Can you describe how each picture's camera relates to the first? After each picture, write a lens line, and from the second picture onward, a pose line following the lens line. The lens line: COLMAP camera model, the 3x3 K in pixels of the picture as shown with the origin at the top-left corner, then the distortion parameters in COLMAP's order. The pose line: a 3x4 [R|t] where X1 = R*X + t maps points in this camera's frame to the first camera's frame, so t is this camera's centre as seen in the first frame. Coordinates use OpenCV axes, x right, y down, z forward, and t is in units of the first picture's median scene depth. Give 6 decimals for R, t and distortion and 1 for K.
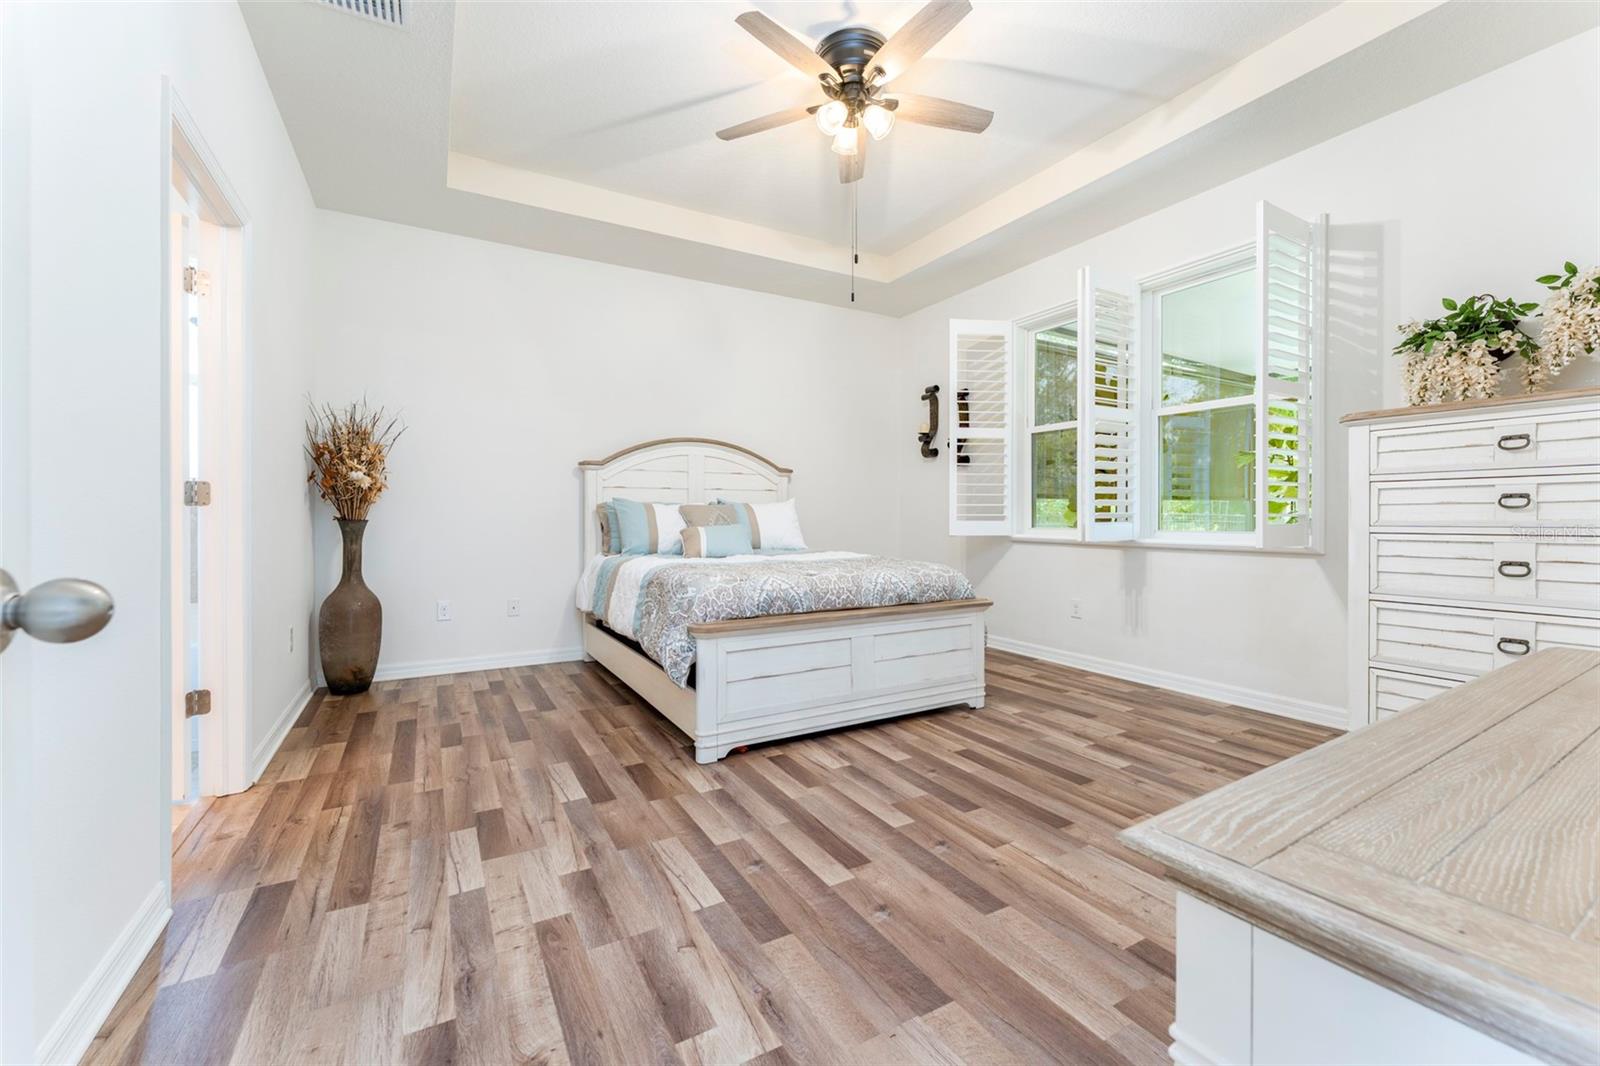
lens RADIAL K [[640.9, 0, 789.4], [0, 640.9, 517.6], [0, 0, 1]] dist [-0.001321, -0.000169]
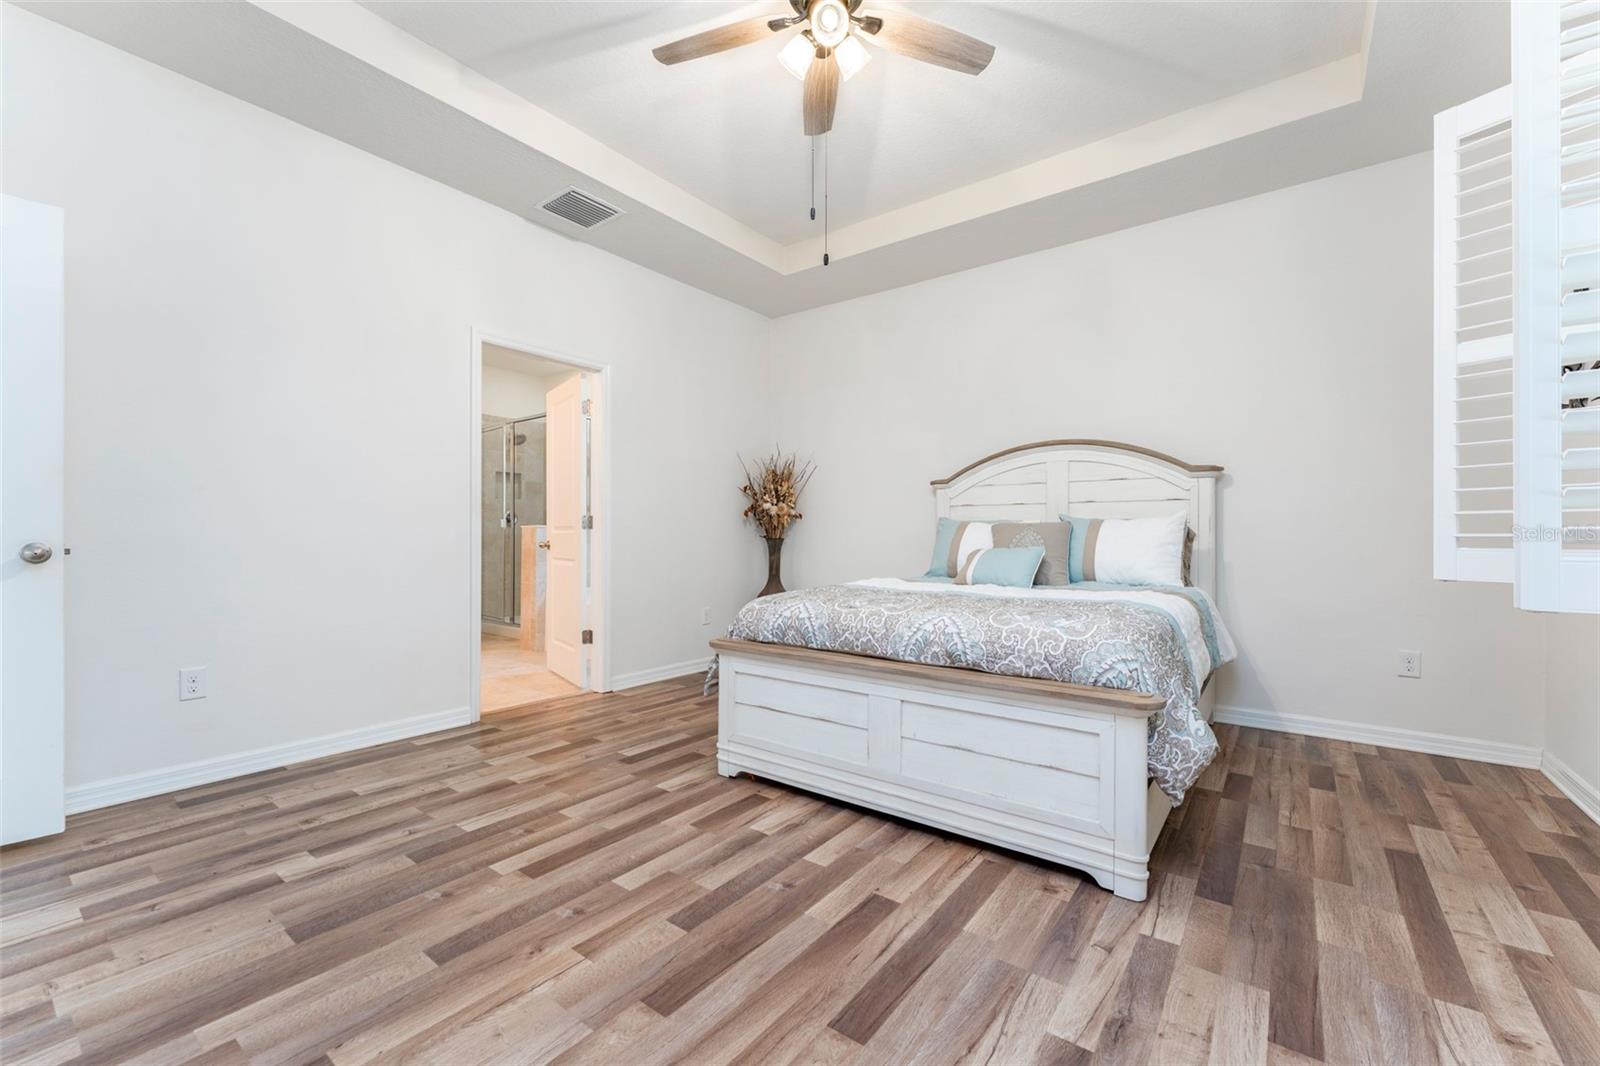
lens RADIAL K [[644.7, 0, 795.1], [0, 644.7, 532.5], [0, 0, 1]] dist [-0.001775, -0.000283]
pose [[0.407212, -0.002612, -0.913330, 0.934218], [-0.005724, 0.999969, -0.005412, -0.001731], [0.913316, 0.007432, 0.407185, 0.735218]]
